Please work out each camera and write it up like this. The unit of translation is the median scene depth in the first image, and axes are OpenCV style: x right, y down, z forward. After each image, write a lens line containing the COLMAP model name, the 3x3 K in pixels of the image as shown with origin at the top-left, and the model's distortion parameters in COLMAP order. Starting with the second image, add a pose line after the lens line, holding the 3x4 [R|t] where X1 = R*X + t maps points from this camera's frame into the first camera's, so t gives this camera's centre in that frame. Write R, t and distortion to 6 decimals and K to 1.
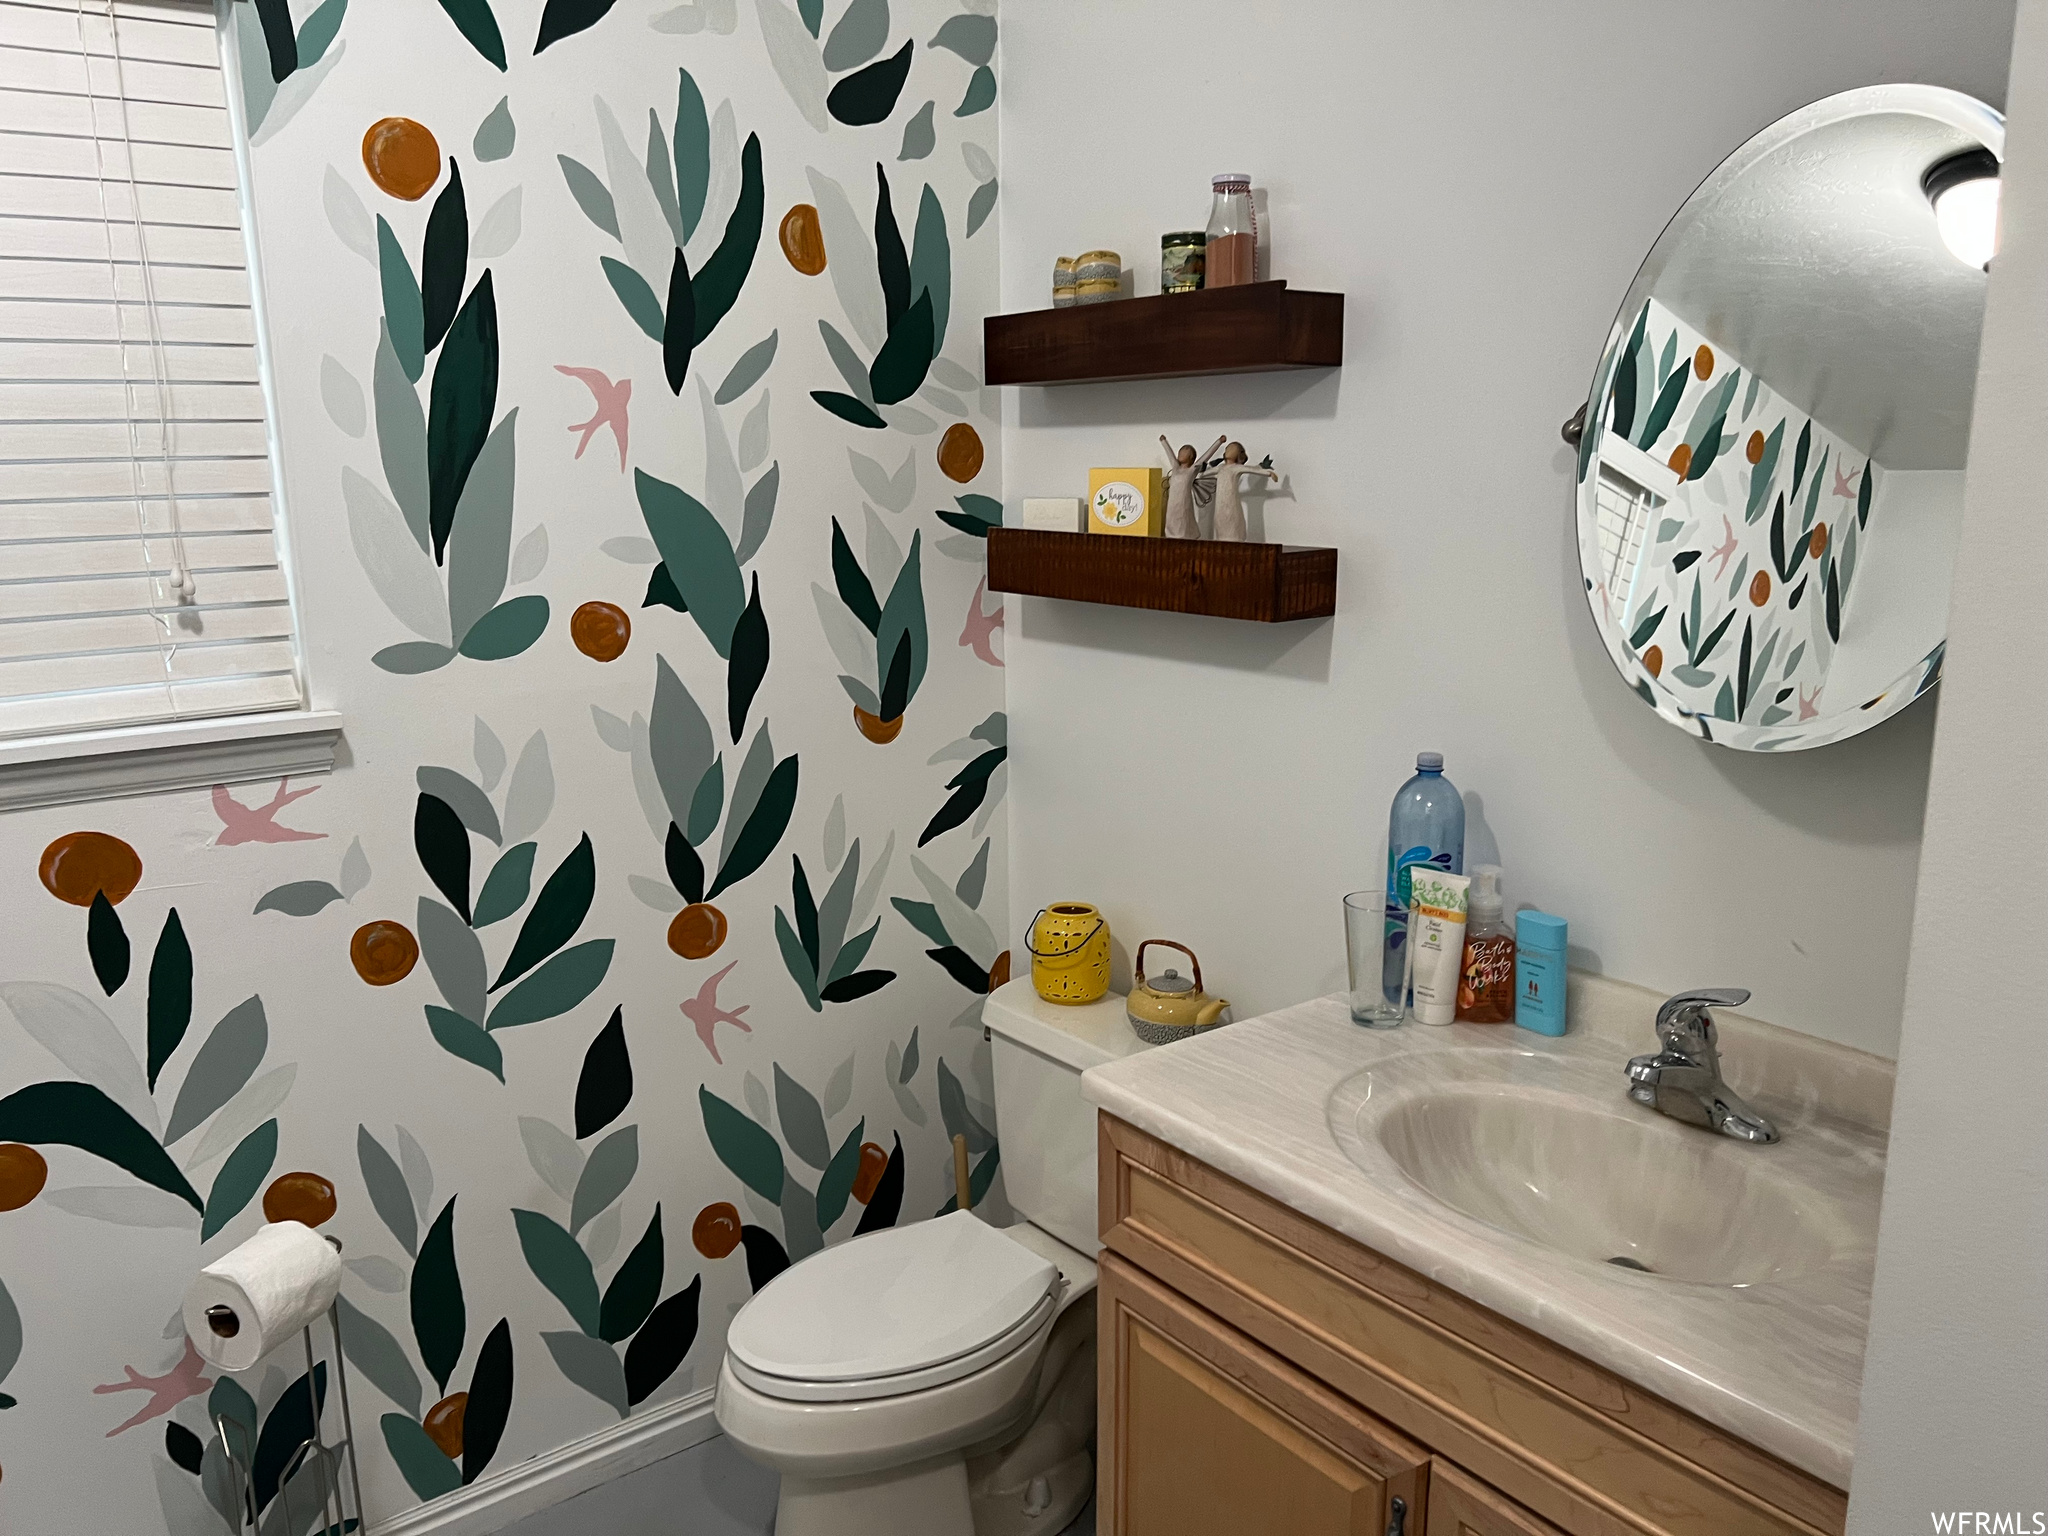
lens RADIAL K [[1526.4, 0, 1032.1], [0, 1526.4, 773.4], [0, 0, 1]] dist [0.061967, -0.082376]
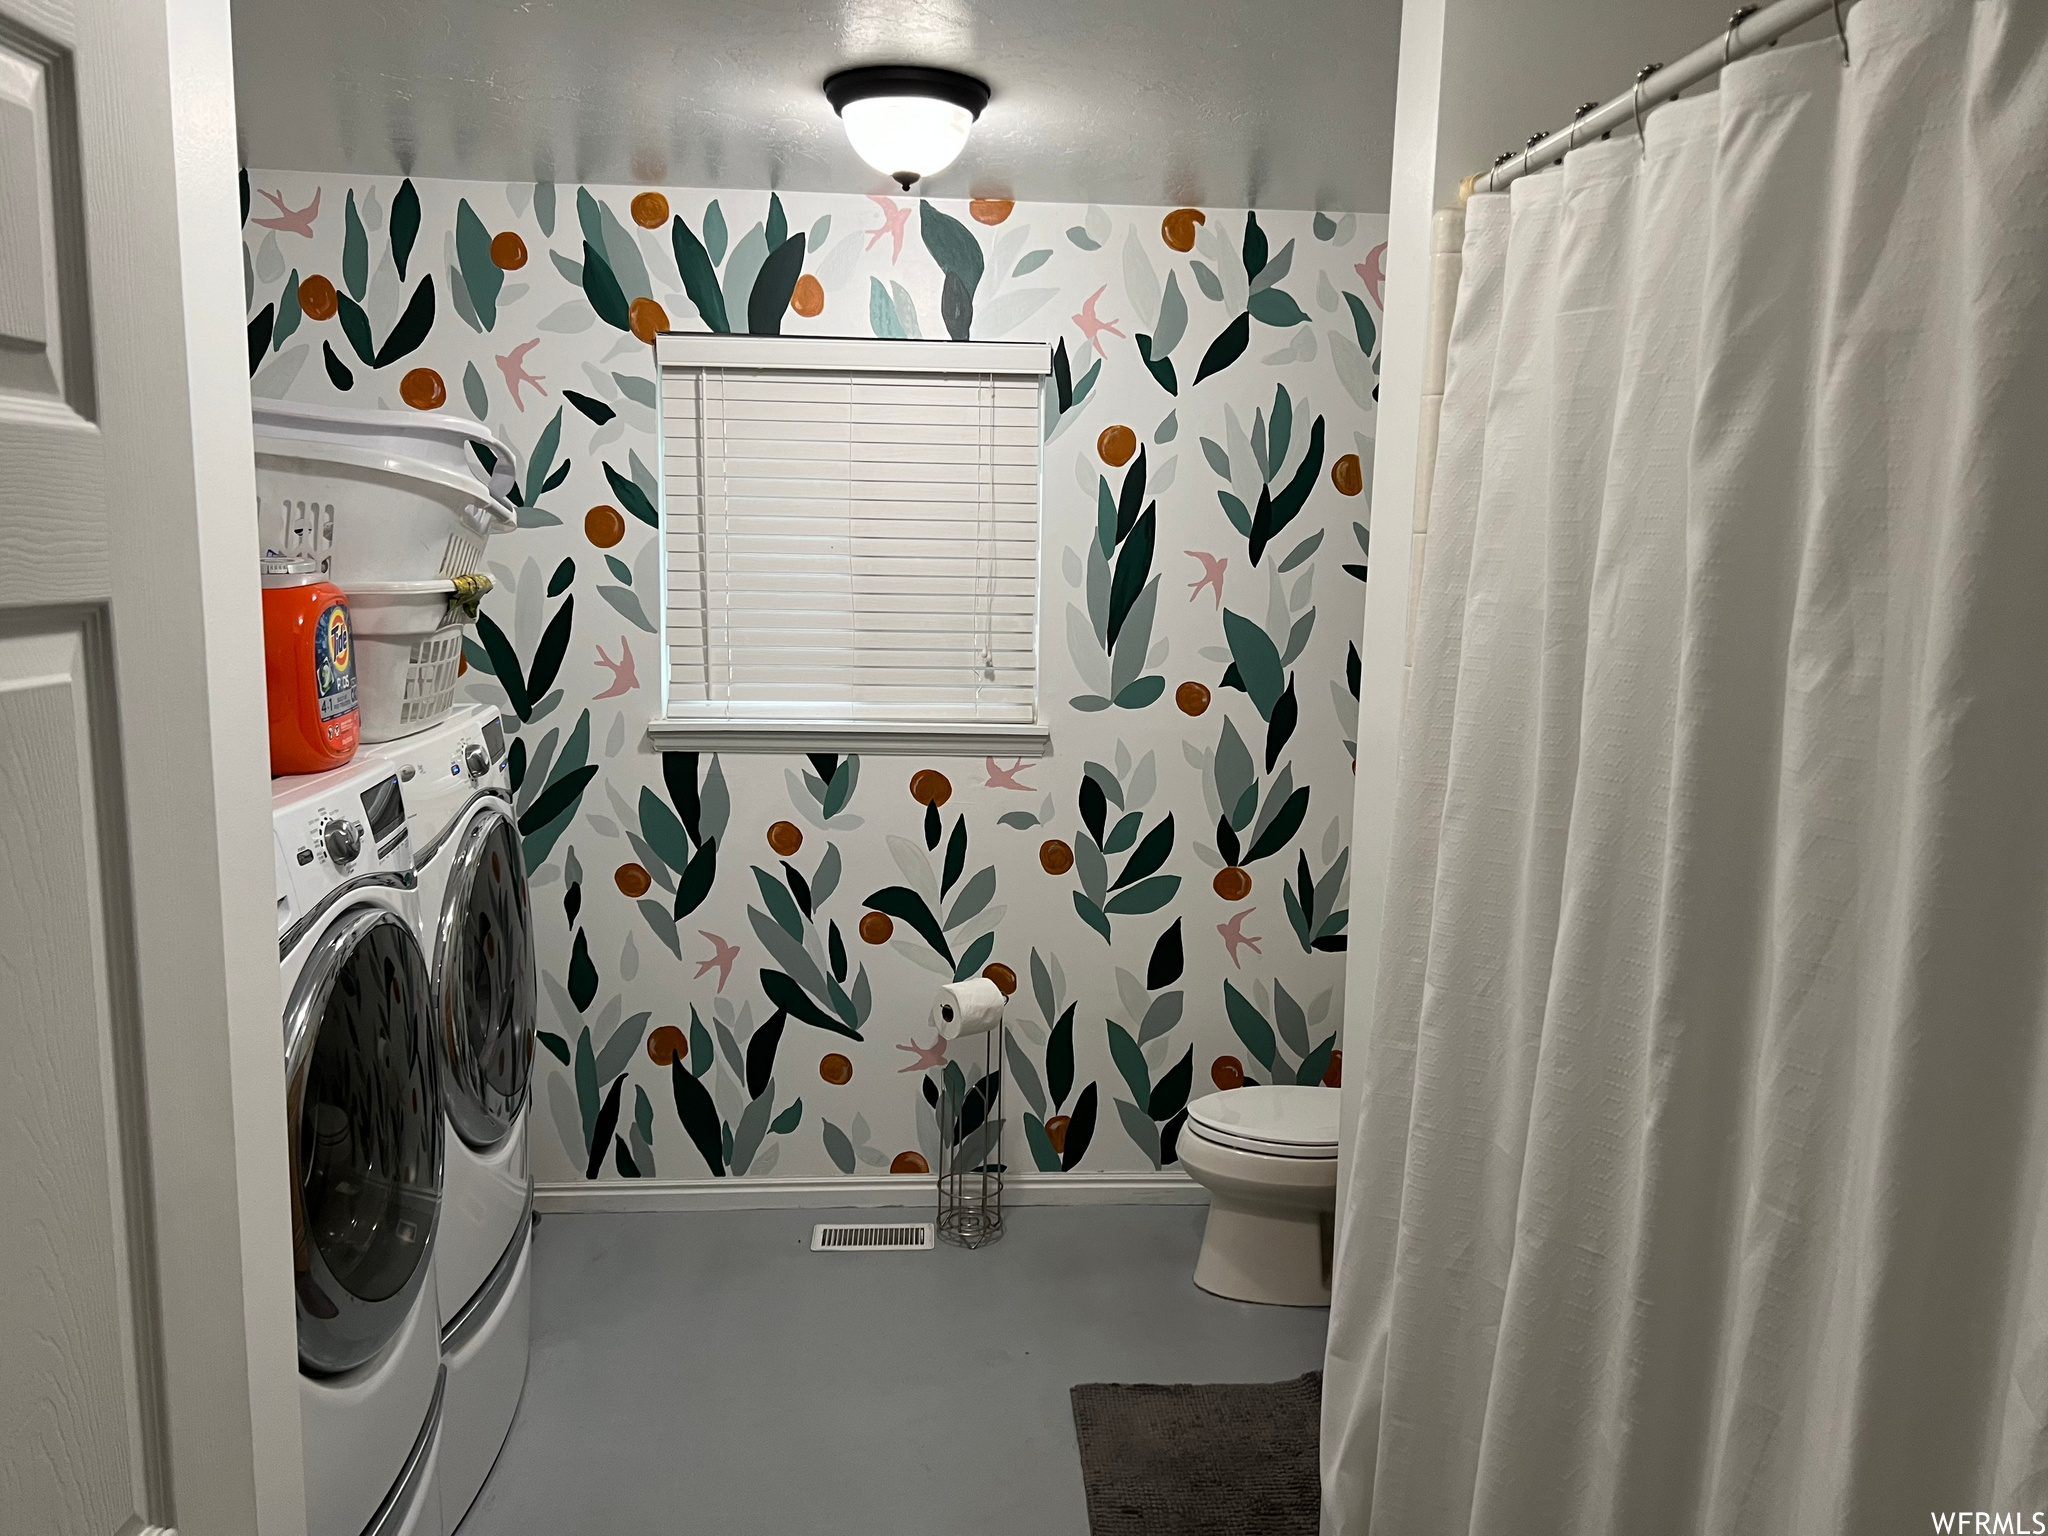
lens RADIAL K [[1526.4, 0, 1045.1], [0, 1526.4, 772.2], [0, 0, 1]] dist [0.061967, -0.082376]
pose [[0.841956, 0.102907, -0.529641, 0.519170], [-0.142873, 0.989124, -0.034940, 0.077239], [0.520285, 0.105089, 0.847502, -0.568716]]
